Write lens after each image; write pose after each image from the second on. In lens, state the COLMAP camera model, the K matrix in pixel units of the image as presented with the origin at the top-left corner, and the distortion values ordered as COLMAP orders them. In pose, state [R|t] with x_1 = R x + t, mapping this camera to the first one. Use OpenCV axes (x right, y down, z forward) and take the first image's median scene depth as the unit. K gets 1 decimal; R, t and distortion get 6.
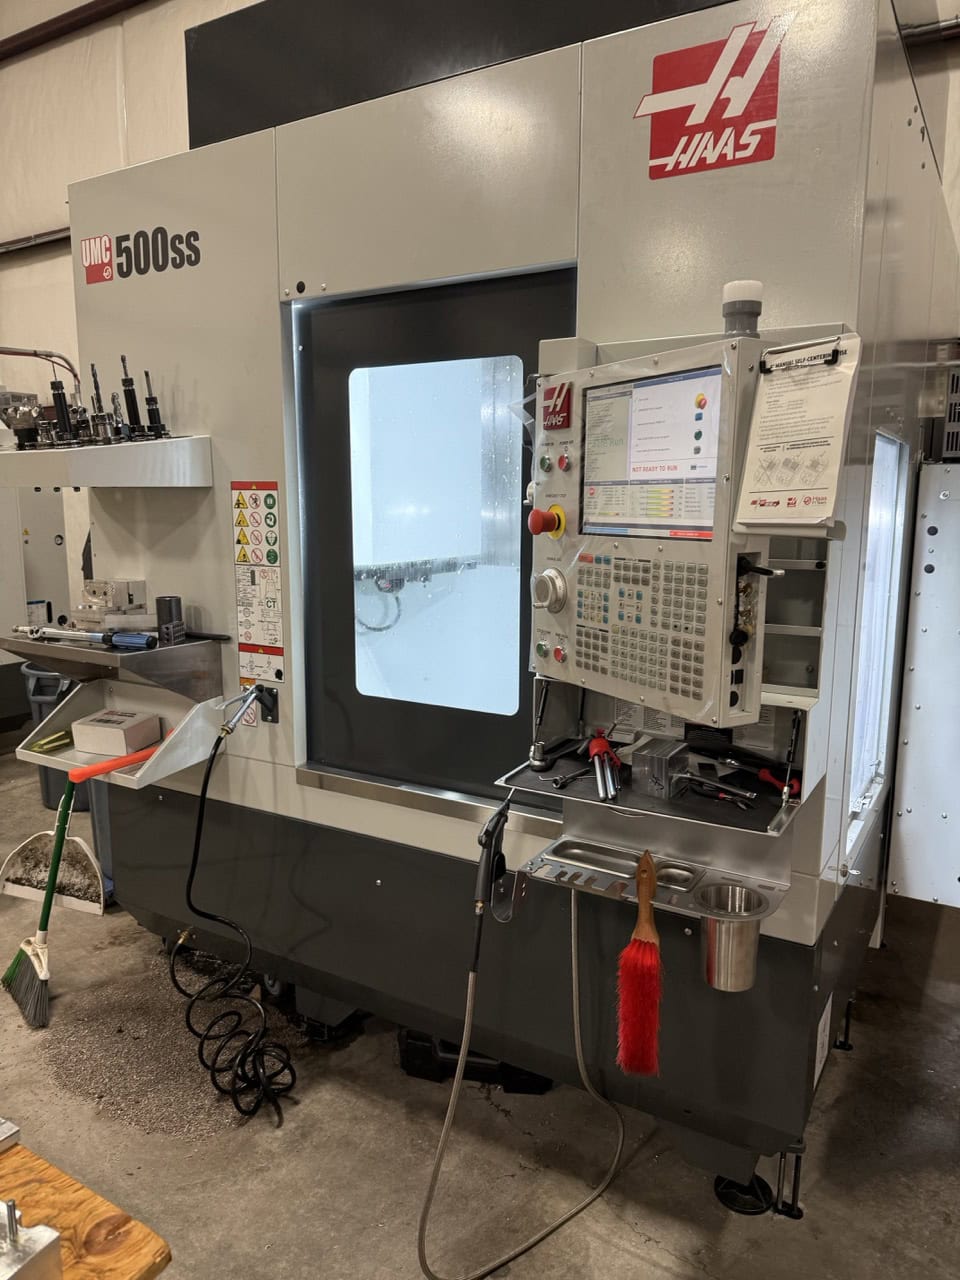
lens RADIAL K [[906.5, 0, 480.0], [0, 906.5, 640.0], [0, 0, 1]] dist [0.049206, -0.061350]
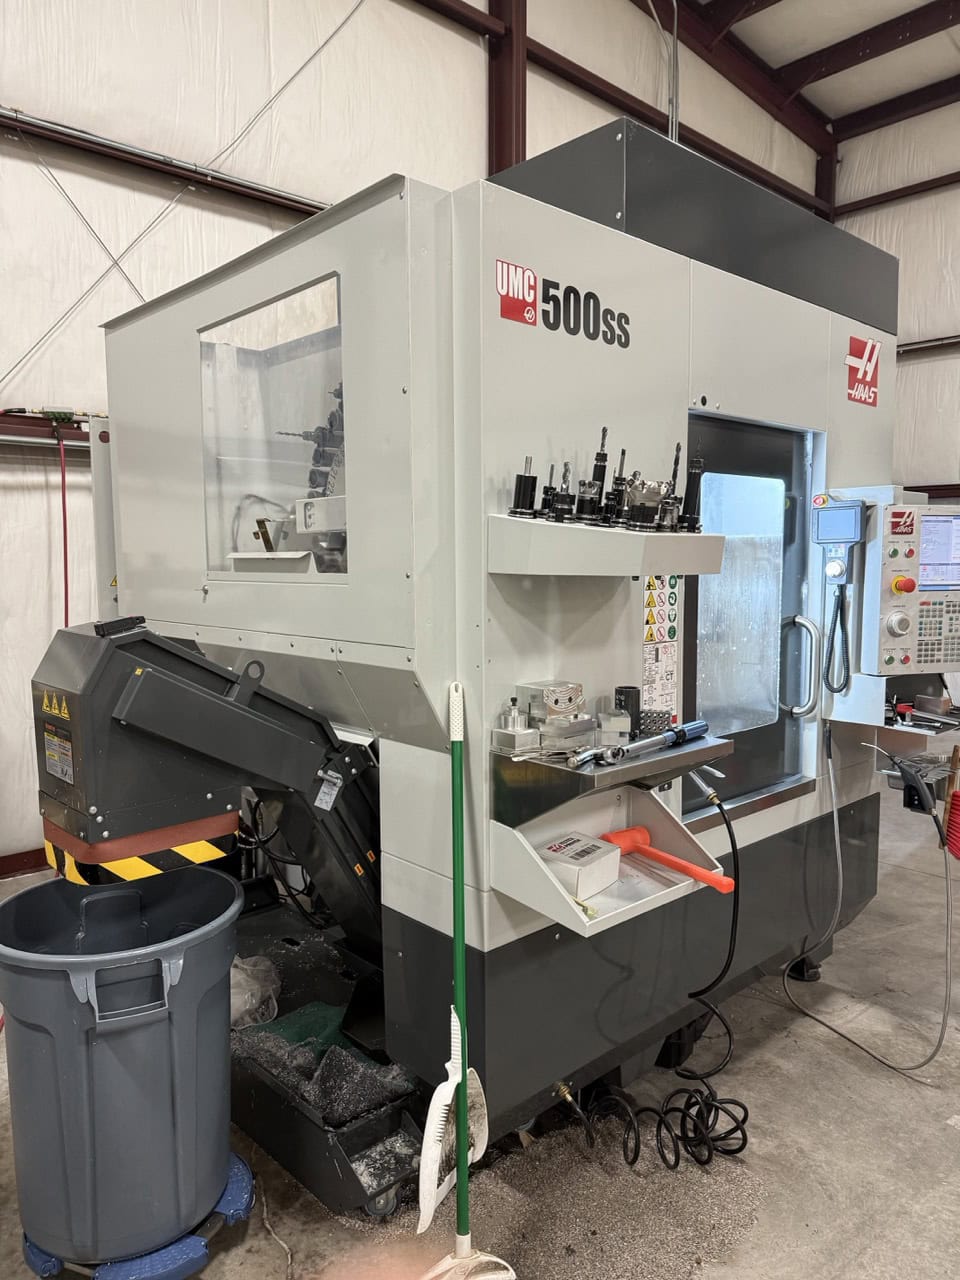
lens RADIAL K [[884.8, 0, 480.0], [0, 884.8, 640.0], [0, 0, 1]] dist [0.090940, -0.121375]
pose [[0.278947, -0.091267, 0.955960, -1.299857], [0.157539, 0.986336, 0.048198, -0.169290], [-0.947296, 0.137156, 0.289514, 0.908538]]
